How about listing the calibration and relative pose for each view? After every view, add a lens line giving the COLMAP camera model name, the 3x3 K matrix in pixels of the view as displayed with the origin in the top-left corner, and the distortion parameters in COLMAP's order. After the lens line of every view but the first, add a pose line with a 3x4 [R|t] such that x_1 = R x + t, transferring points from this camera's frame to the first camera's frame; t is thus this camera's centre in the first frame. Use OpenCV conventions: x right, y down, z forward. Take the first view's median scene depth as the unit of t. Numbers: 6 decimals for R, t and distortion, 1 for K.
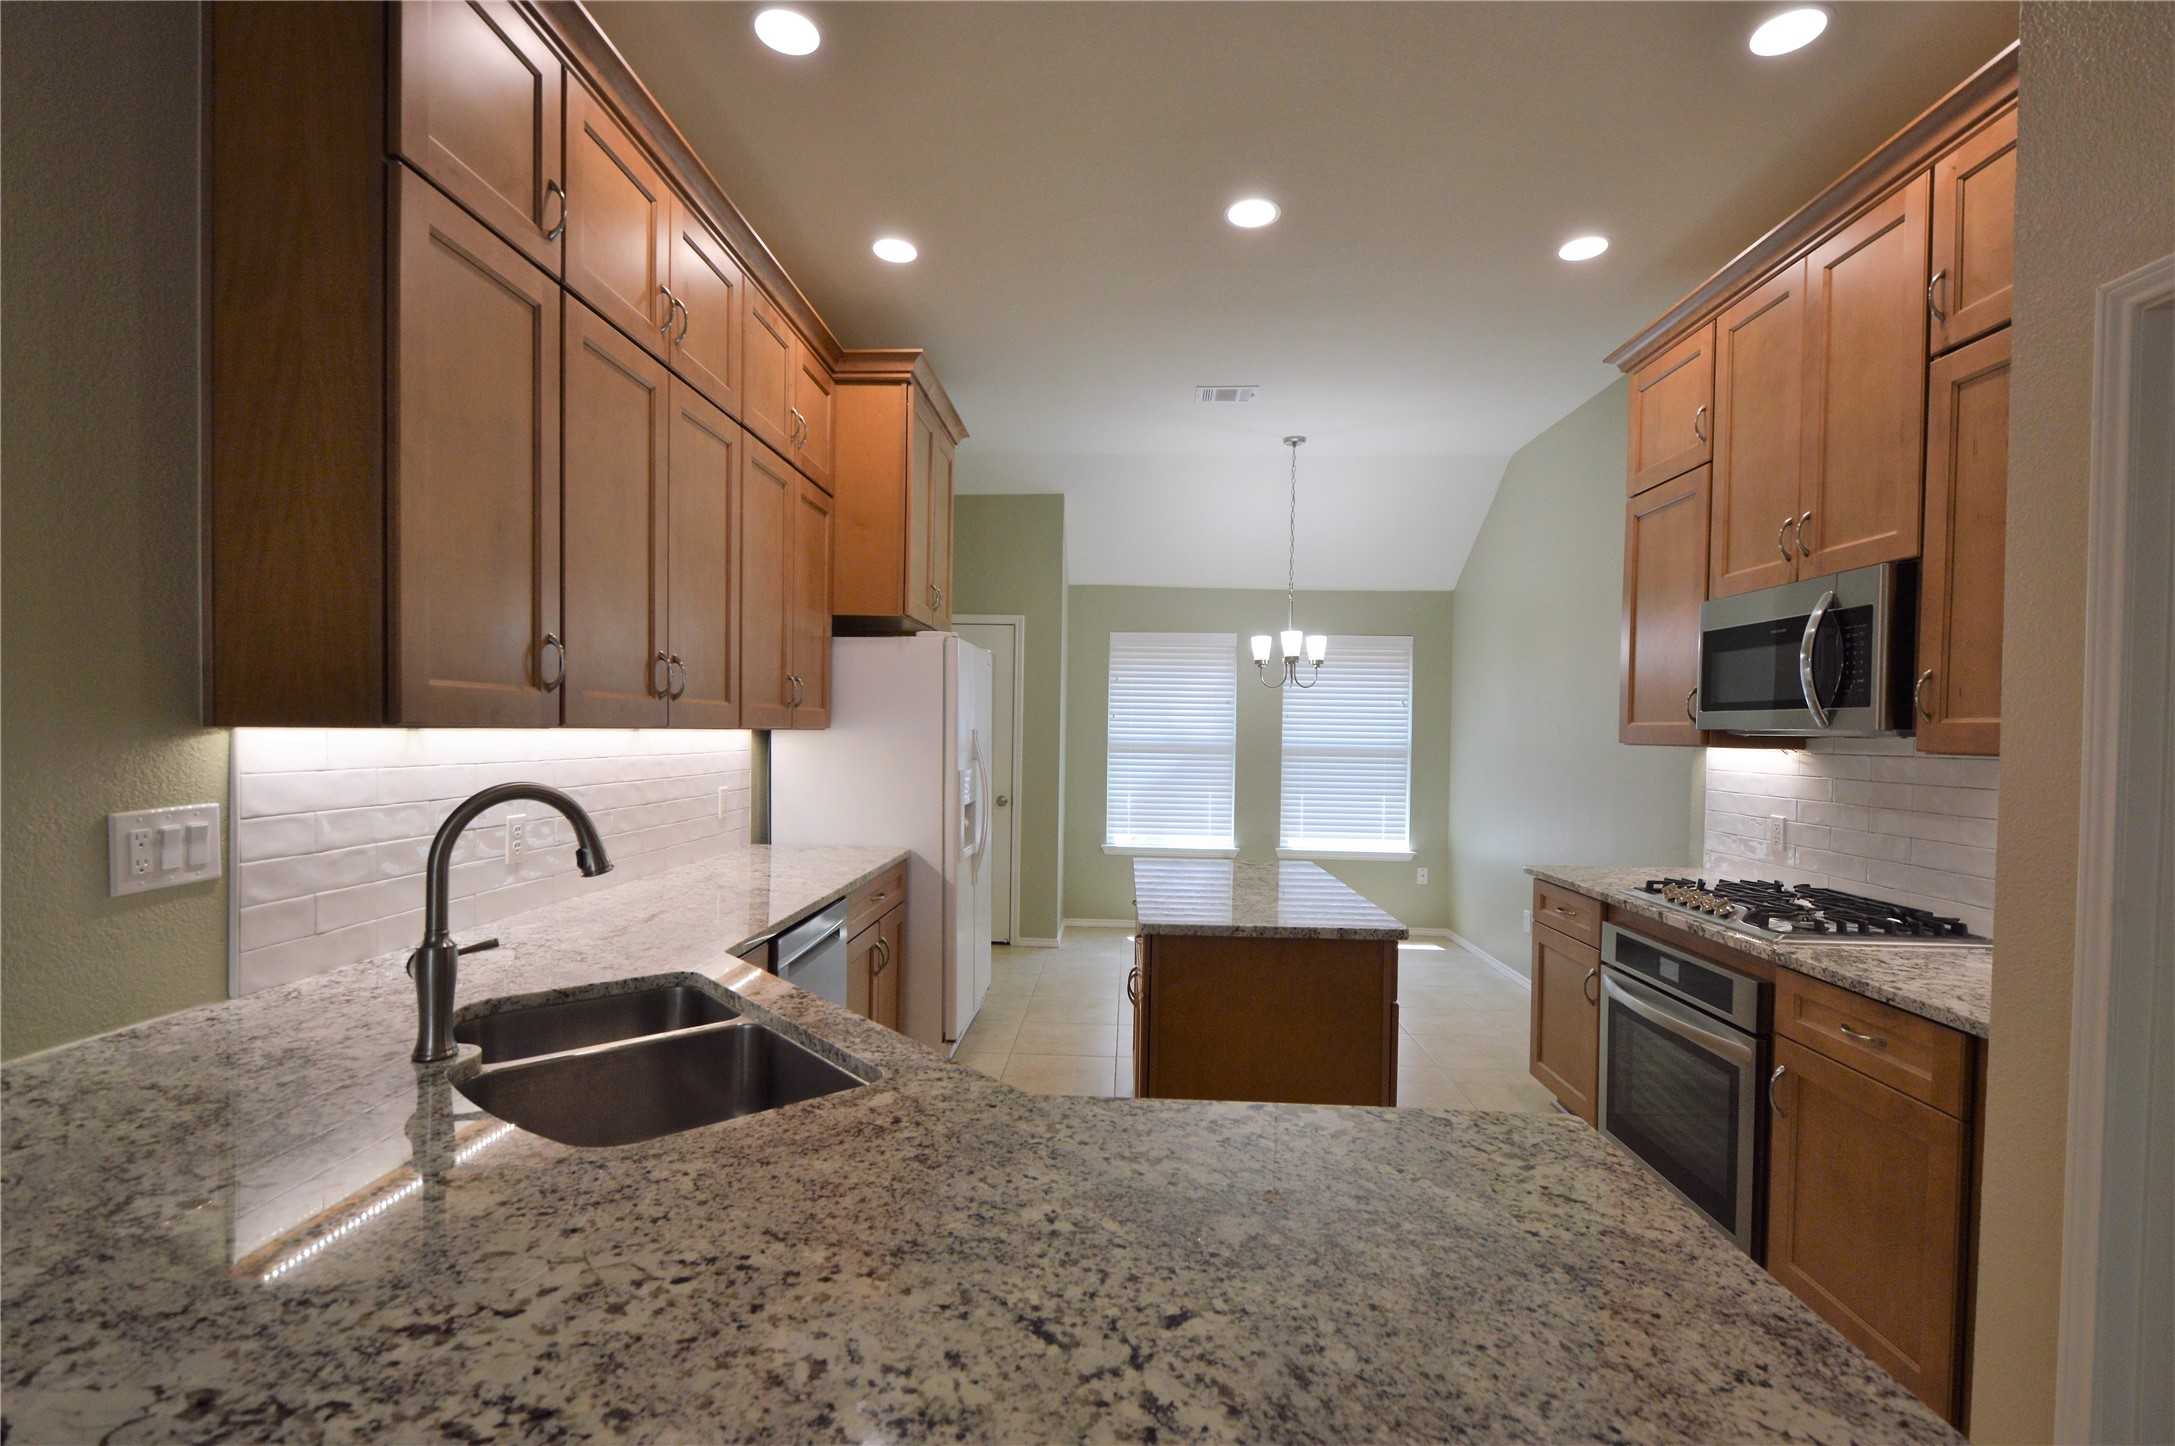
lens RADIAL K [[971.5, 0, 1086.7], [0, 971.5, 748.9], [0, 0, 1]] dist [0.005983, -0.008365]
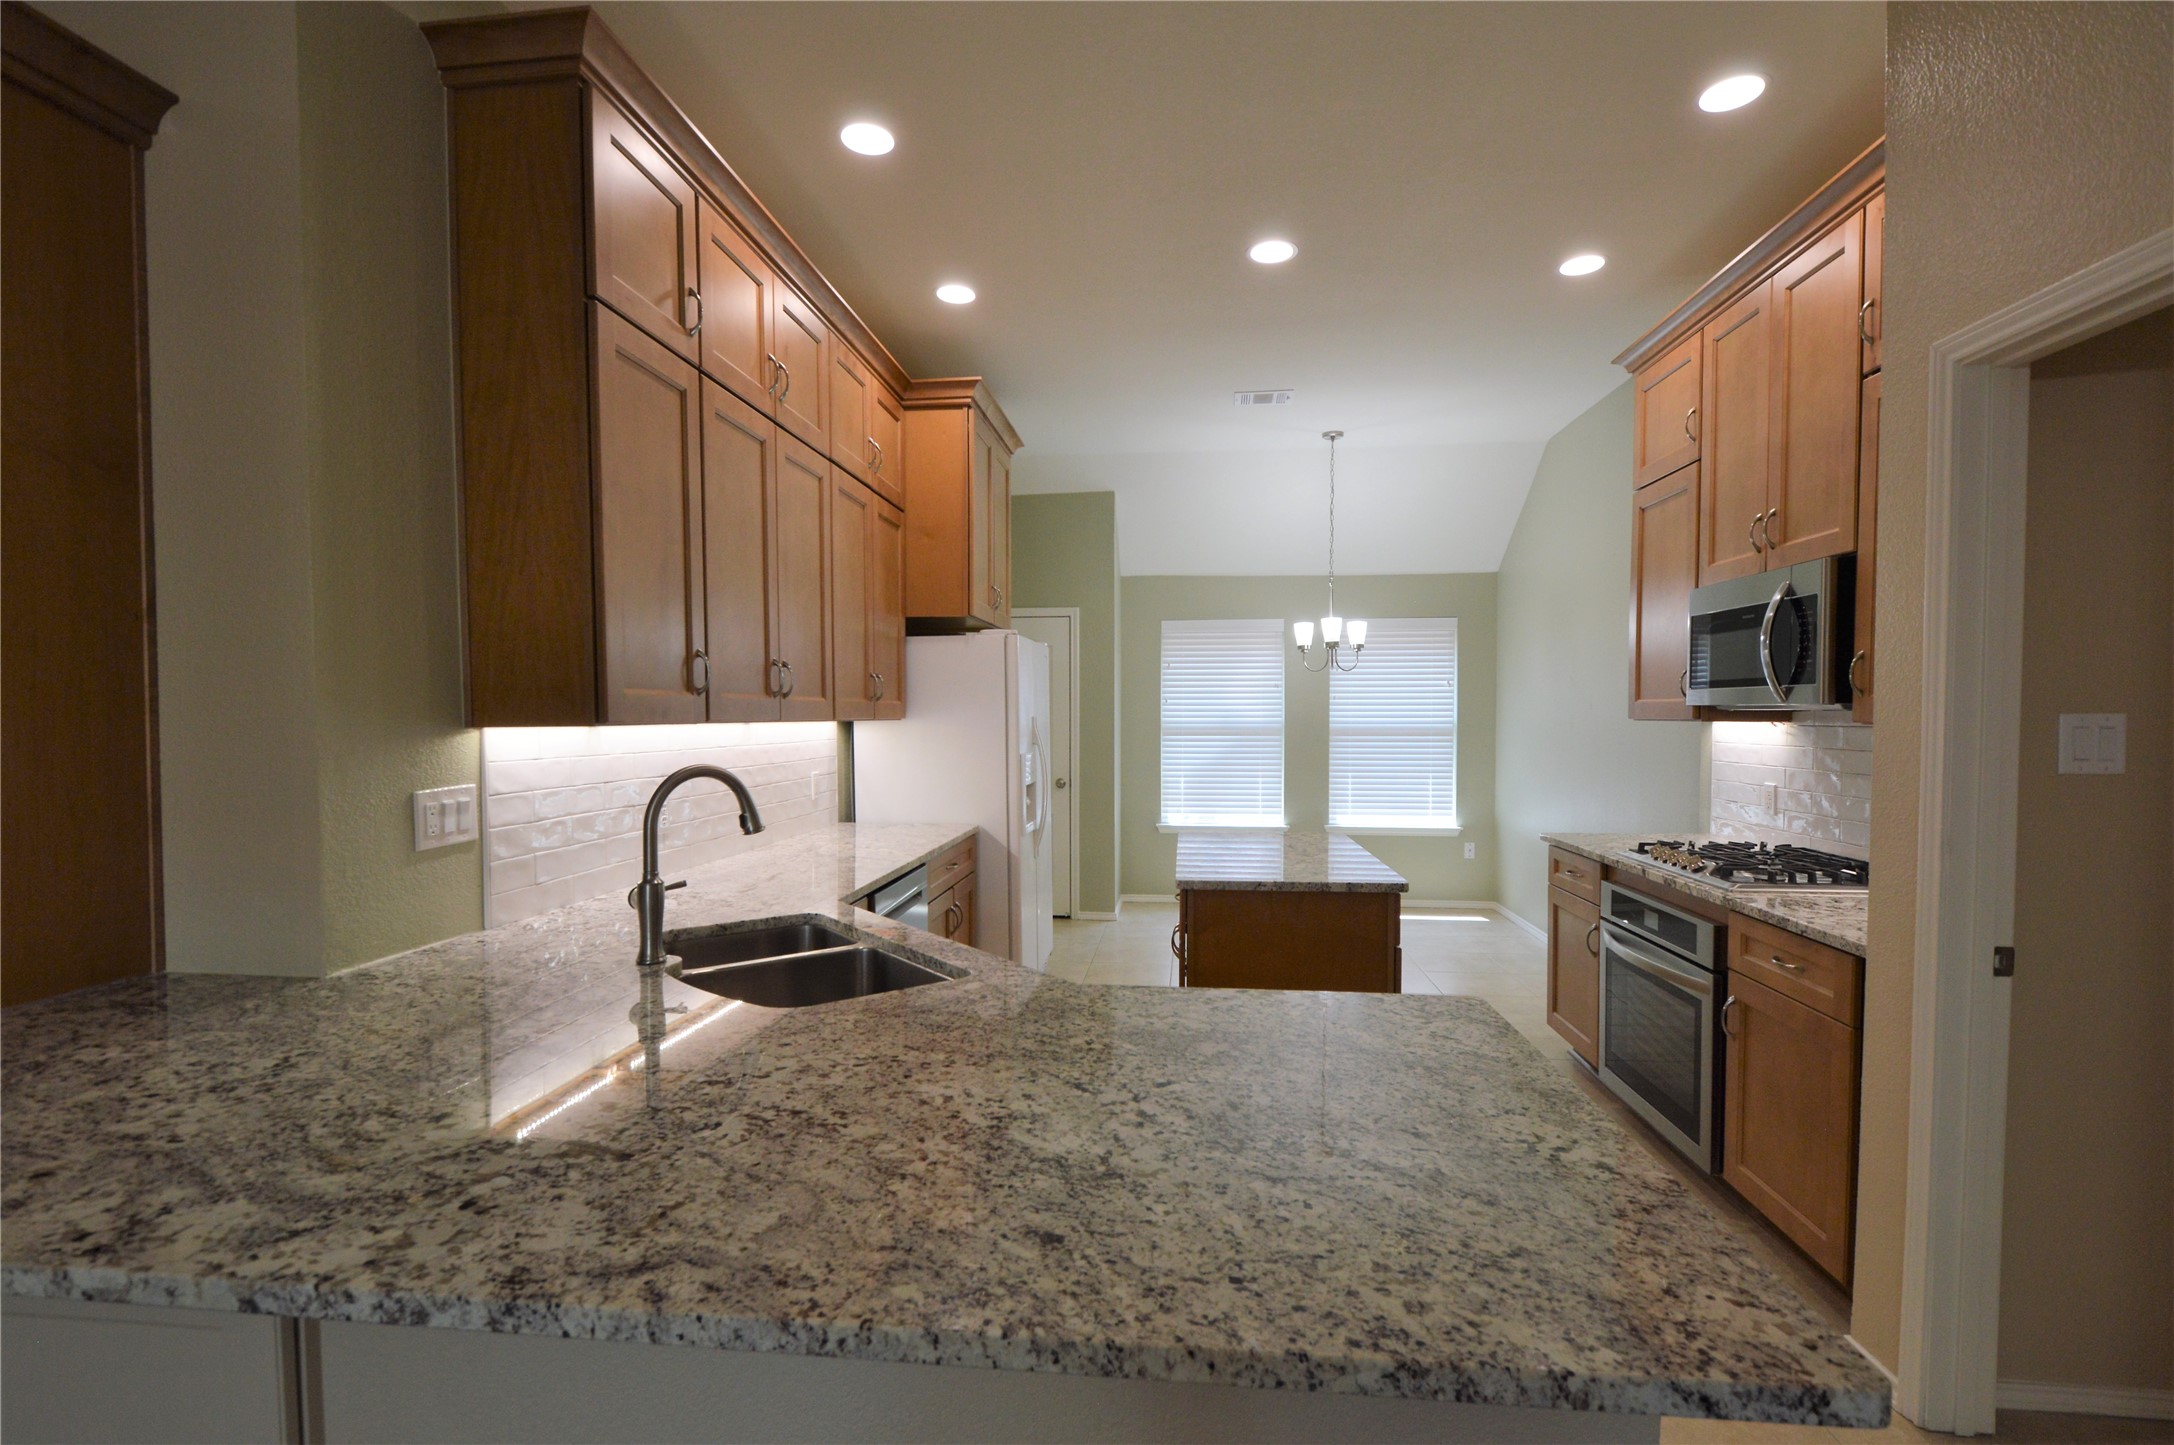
lens RADIAL K [[1000.2, 0, 1086.3], [0, 1000.2, 749.2], [0, 0, 1]] dist [0.005673, -0.008146]
pose [[0.997855, -0.016370, -0.063388, 0.027030], [0.017359, 0.999736, 0.015084, 0.000830], [0.063124, -0.016152, 0.997875, -0.227069]]
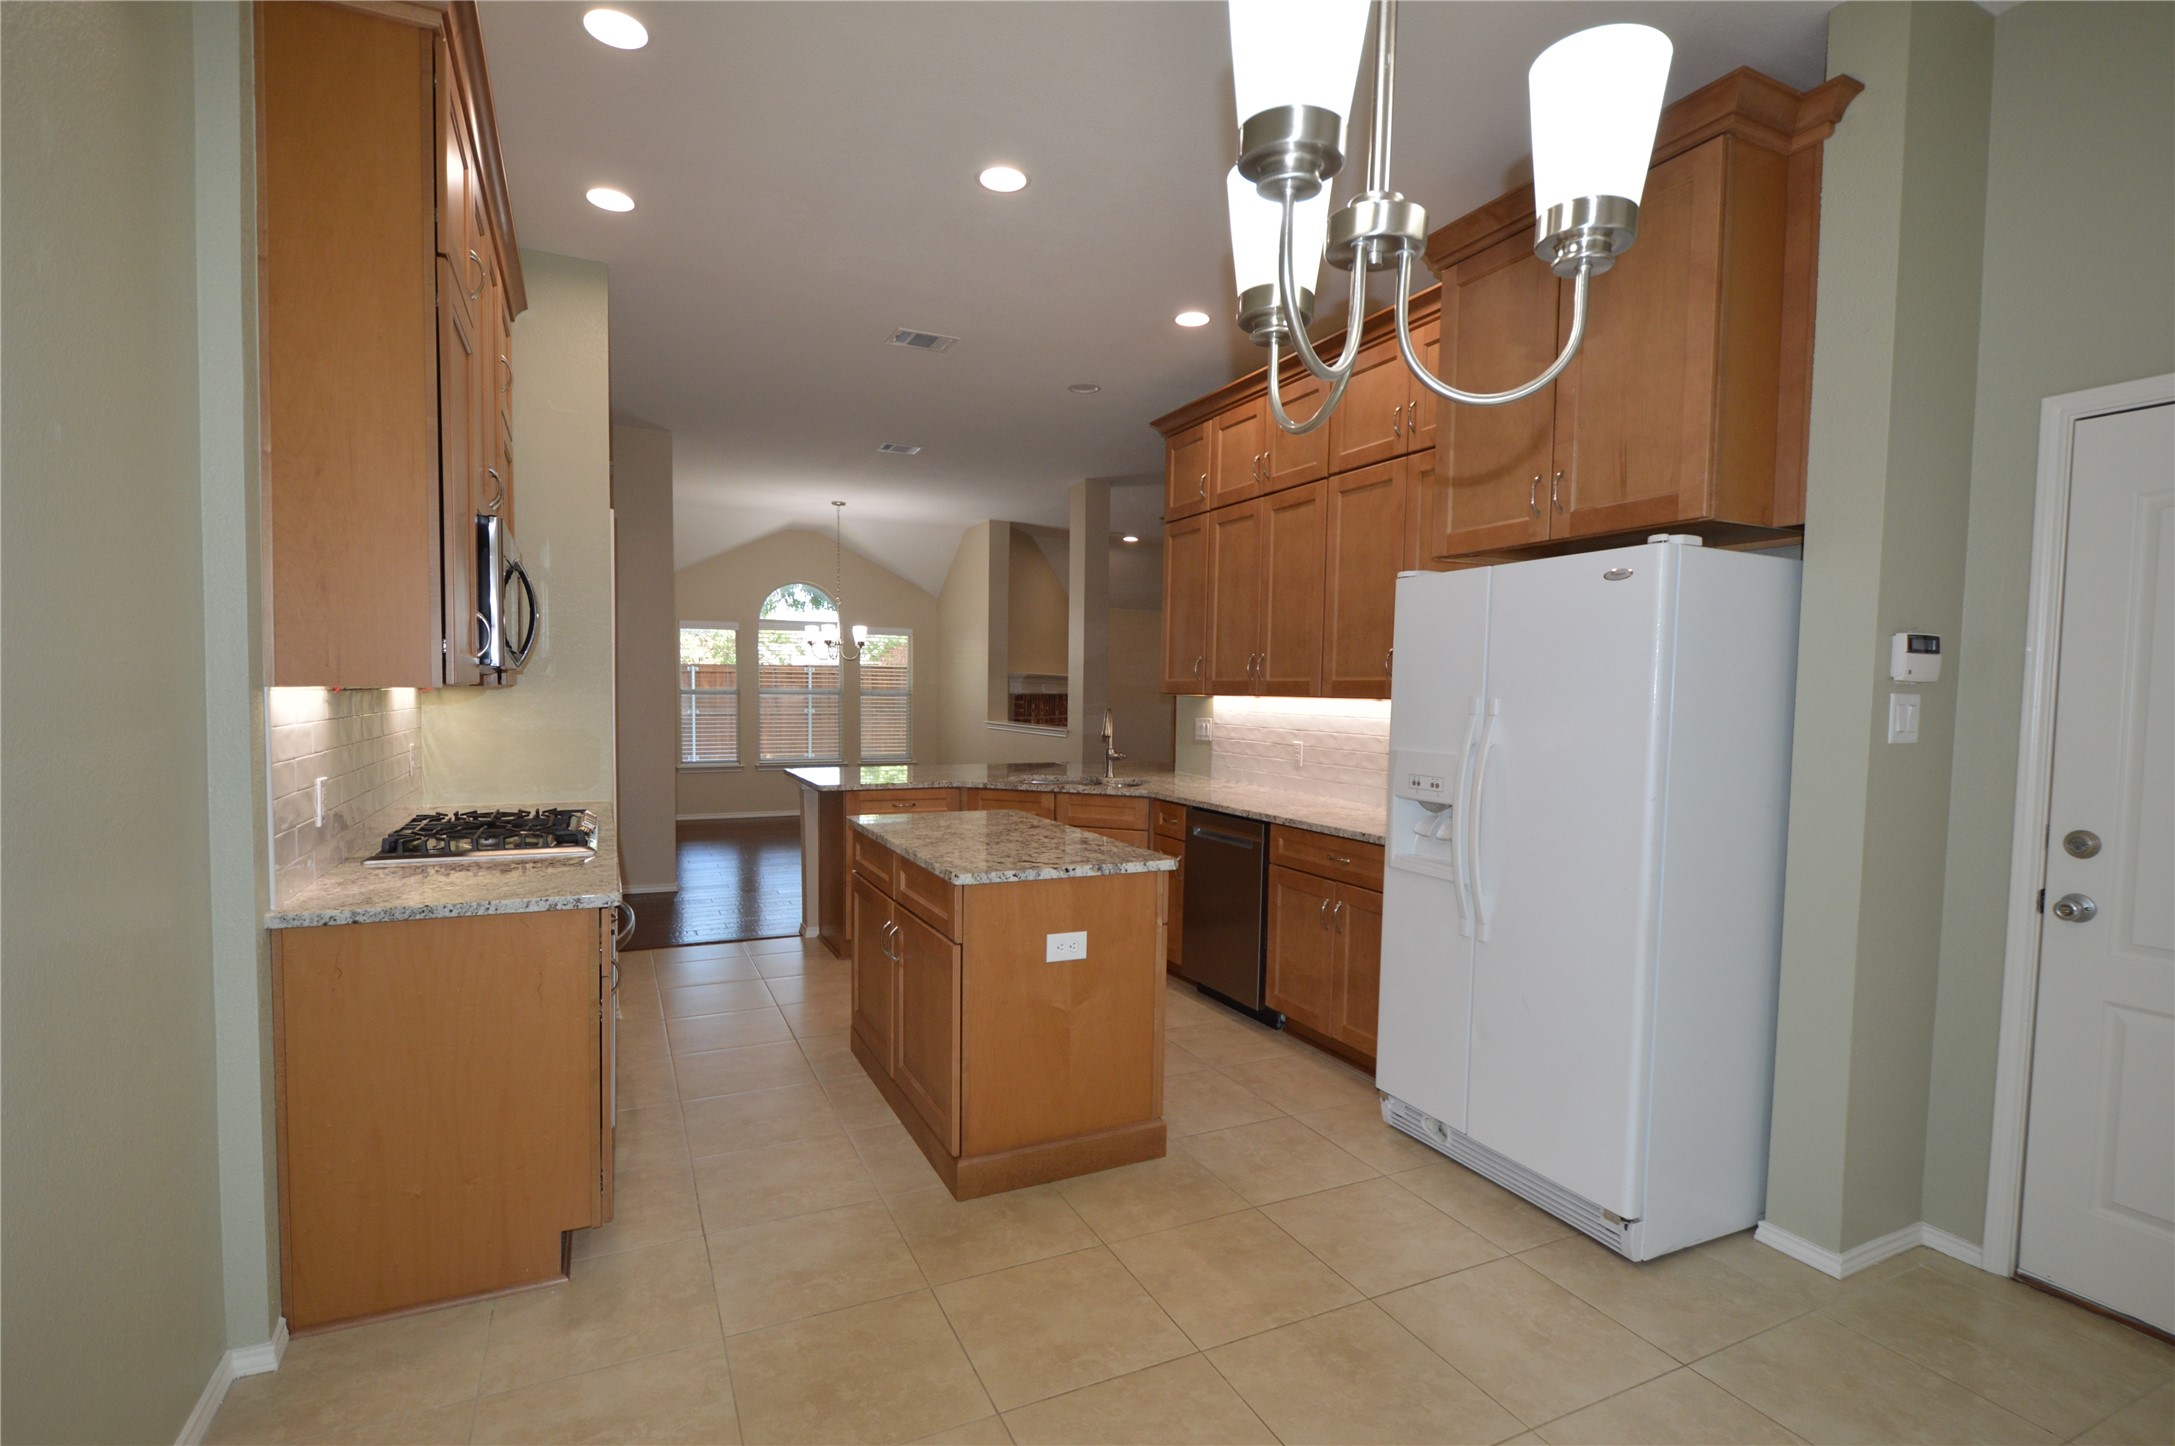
lens RADIAL K [[1000.6, 0, 1086.8], [0, 1000.6, 749.7], [0, 0, 1]] dist [0.005673, -0.008146]
pose [[-0.880824, -0.004911, -0.473419, 0.772785], [-0.041017, 0.996978, 0.065971, -0.033221], [0.471664, 0.077527, -0.878363, 2.645141]]
